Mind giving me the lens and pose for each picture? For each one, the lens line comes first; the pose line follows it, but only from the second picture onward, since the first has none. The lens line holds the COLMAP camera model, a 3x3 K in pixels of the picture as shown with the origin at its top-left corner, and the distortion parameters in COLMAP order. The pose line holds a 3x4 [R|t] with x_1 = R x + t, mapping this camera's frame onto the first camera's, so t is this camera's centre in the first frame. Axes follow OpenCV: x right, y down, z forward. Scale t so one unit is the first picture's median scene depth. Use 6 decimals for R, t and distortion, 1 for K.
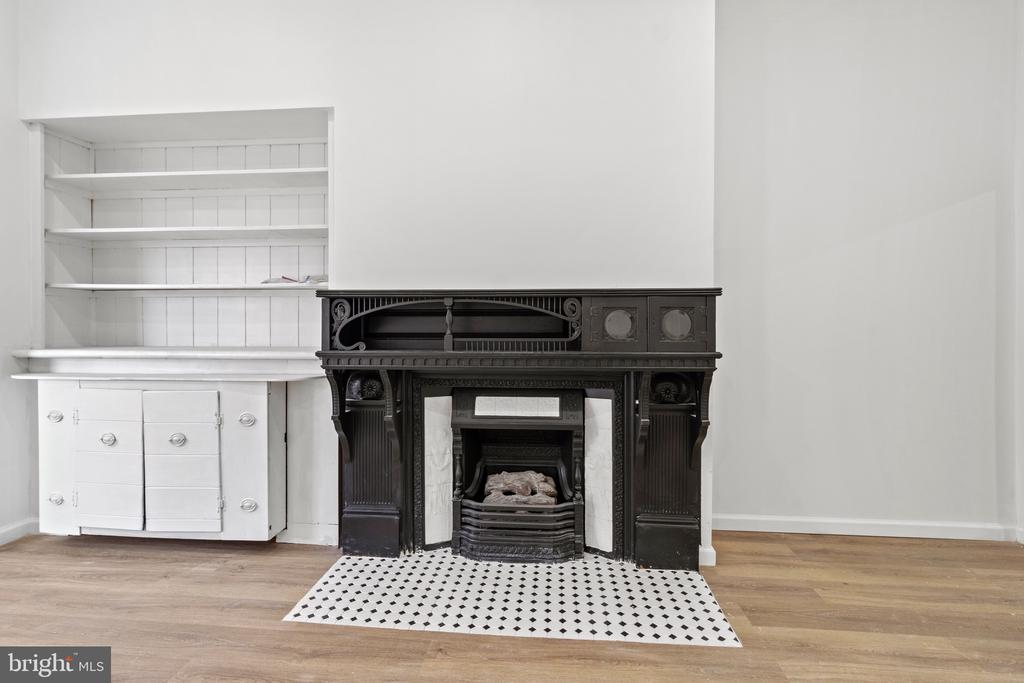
lens RADIAL K [[475.9, 0, 518.6], [0, 475.9, 324.2], [0, 0, 1]] dist [-0.000298, 0.001198]
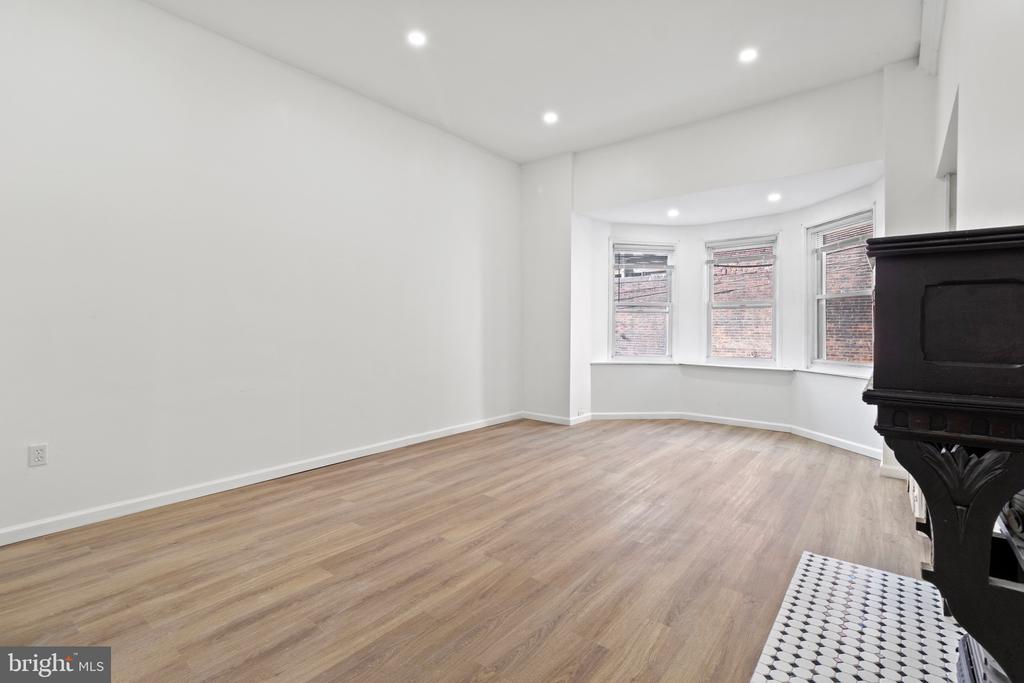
lens RADIAL K [[475.9, 0, 518.6], [0, 475.9, 324.2], [0, 0, 1]] dist [-0.000298, 0.001198]
pose [[-0.551720, -0.007409, -0.833997, 0.889579], [-0.000700, 0.999964, -0.008420, 0.003885], [0.834029, -0.004061, -0.551705, 0.909102]]
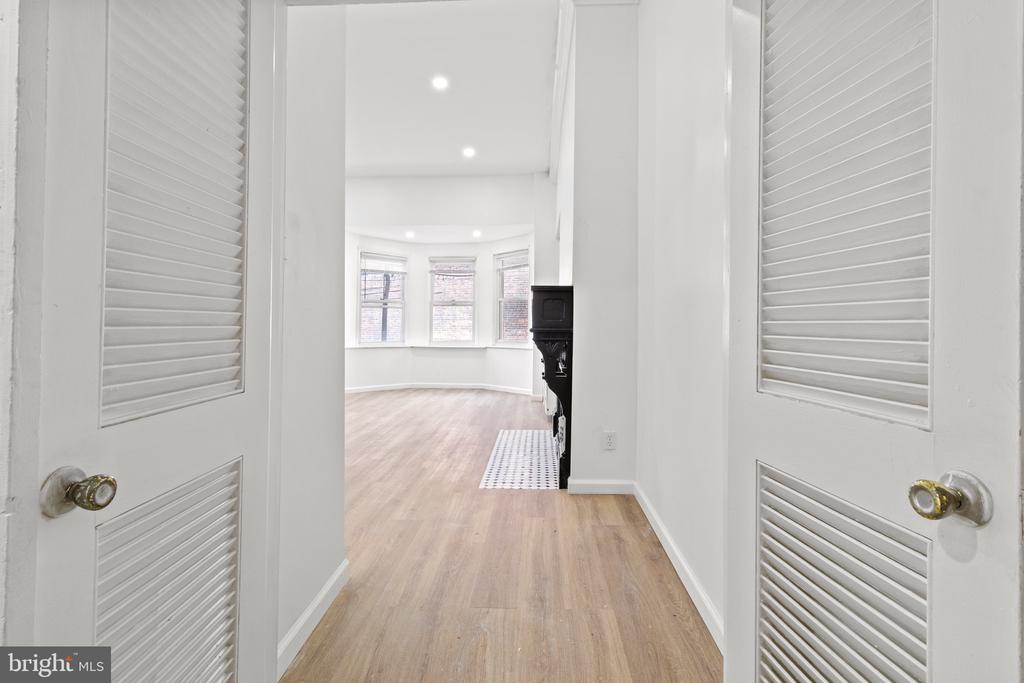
lens RADIAL K [[475.9, 0, 518.6], [0, 475.9, 324.2], [0, 0, 1]] dist [-0.000298, 0.001198]
pose [[0.042511, -0.002937, -0.999092, 1.782982], [-0.002714, 0.999992, -0.003056, 0.046710], [0.999092, 0.002841, 0.042503, 0.837416]]
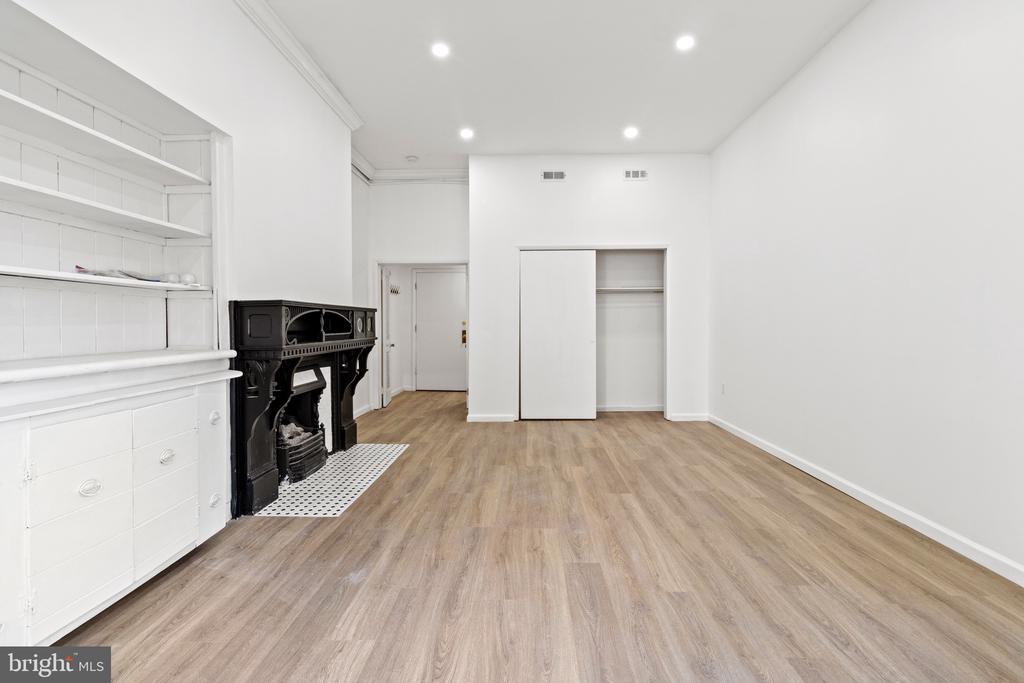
lens RADIAL K [[475.9, 0, 518.6], [0, 475.9, 324.2], [0, 0, 1]] dist [-0.000298, 0.001198]
pose [[-0.061153, -0.002915, 0.998124, -1.765459], [-0.000567, 0.999996, 0.002886, -0.008419], [-0.998128, -0.000390, -0.061154, 0.431872]]
